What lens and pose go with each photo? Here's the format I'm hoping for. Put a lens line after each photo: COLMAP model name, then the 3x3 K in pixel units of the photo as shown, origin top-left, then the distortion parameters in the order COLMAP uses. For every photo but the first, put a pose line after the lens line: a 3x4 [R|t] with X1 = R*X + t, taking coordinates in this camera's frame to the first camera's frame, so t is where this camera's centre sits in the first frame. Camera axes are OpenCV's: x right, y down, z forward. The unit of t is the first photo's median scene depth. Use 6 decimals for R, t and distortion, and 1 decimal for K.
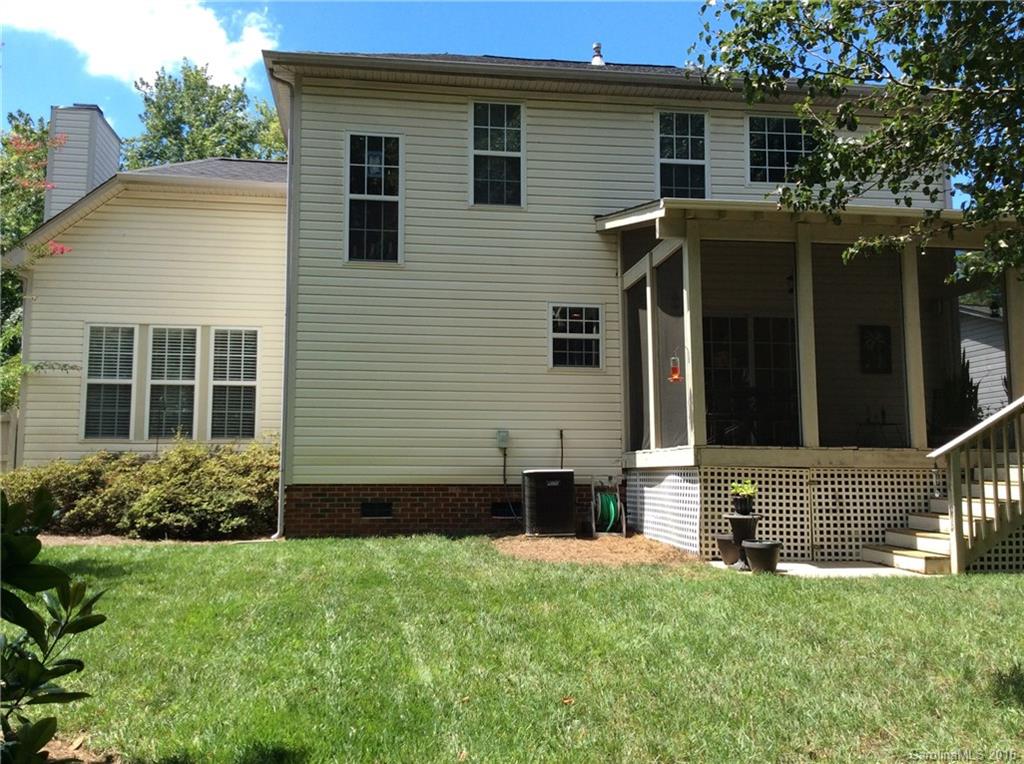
lens RADIAL K [[939.0, 0, 515.5], [0, 939.0, 377.4], [0, 0, 1]] dist [0.134515, -0.284858]
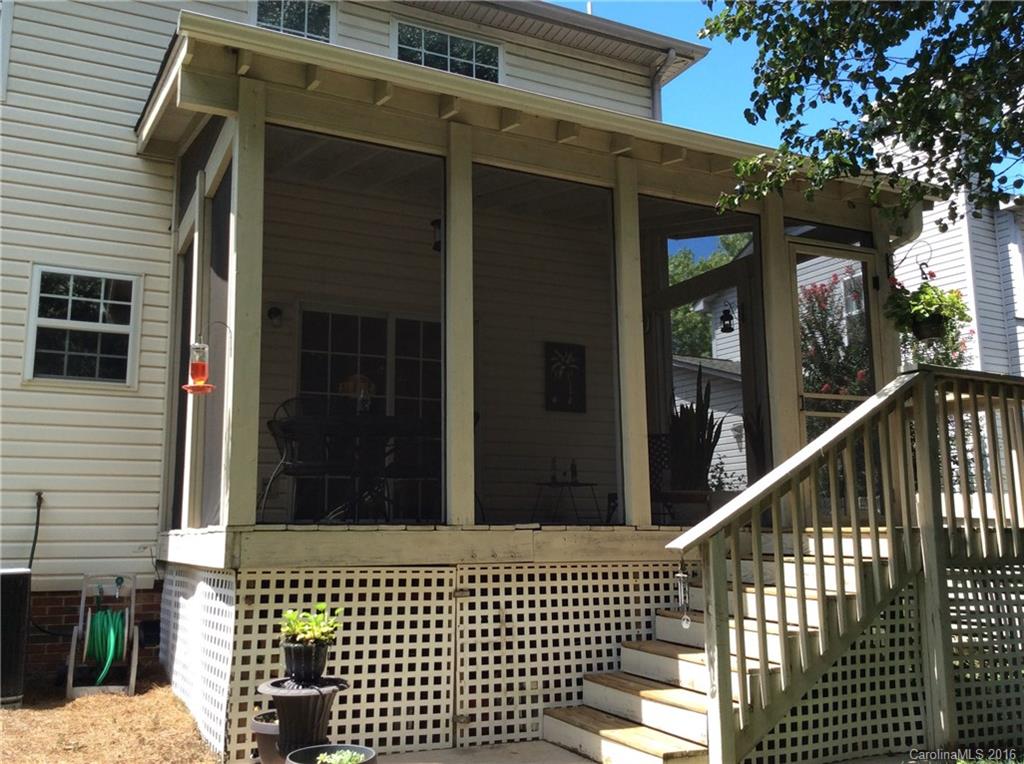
lens RADIAL K [[939.0, 0, 515.5], [0, 939.0, 377.4], [0, 0, 1]] dist [0.134515, -0.284858]
pose [[0.948257, 0.044826, 0.314322, 0.169573], [-0.024749, 0.997407, -0.067576, 0.025019], [-0.316536, 0.056301, 0.946908, 0.479810]]
